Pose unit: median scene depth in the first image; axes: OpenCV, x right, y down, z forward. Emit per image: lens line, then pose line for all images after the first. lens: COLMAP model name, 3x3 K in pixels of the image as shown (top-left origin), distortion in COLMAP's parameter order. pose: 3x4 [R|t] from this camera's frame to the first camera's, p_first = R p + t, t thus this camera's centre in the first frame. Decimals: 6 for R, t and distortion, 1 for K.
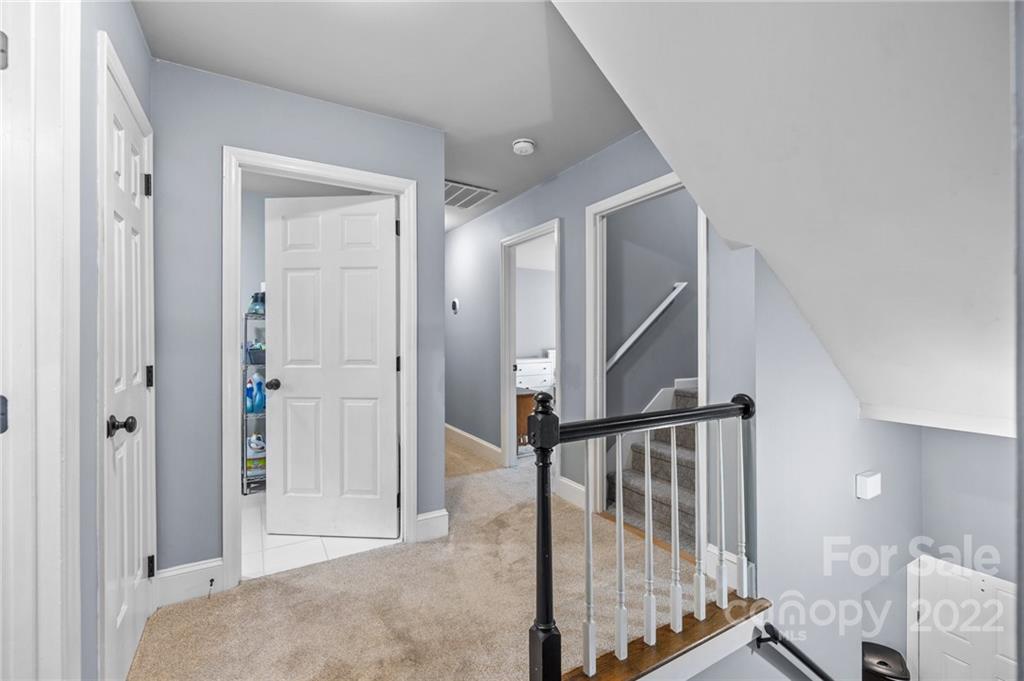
lens RADIAL K [[431.7, 0, 510.8], [0, 431.7, 337.1], [0, 0, 1]] dist [0.000652, 0.000083]
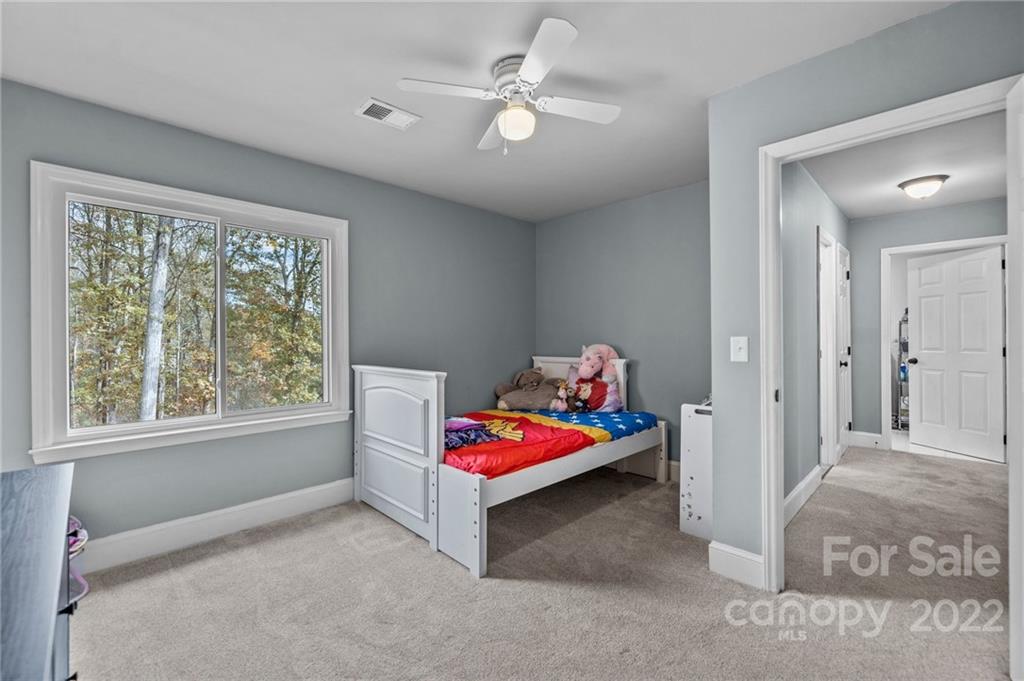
lens RADIAL K [[431.7, 0, 511.5], [0, 431.7, 336.7], [0, 0, 1]] dist [0.000652, 0.000083]
pose [[0.247660, -0.002644, -0.968843, 0.807530], [0.004051, 0.999990, -0.001694, 0.002537], [0.968838, -0.003506, 0.247669, -1.108581]]
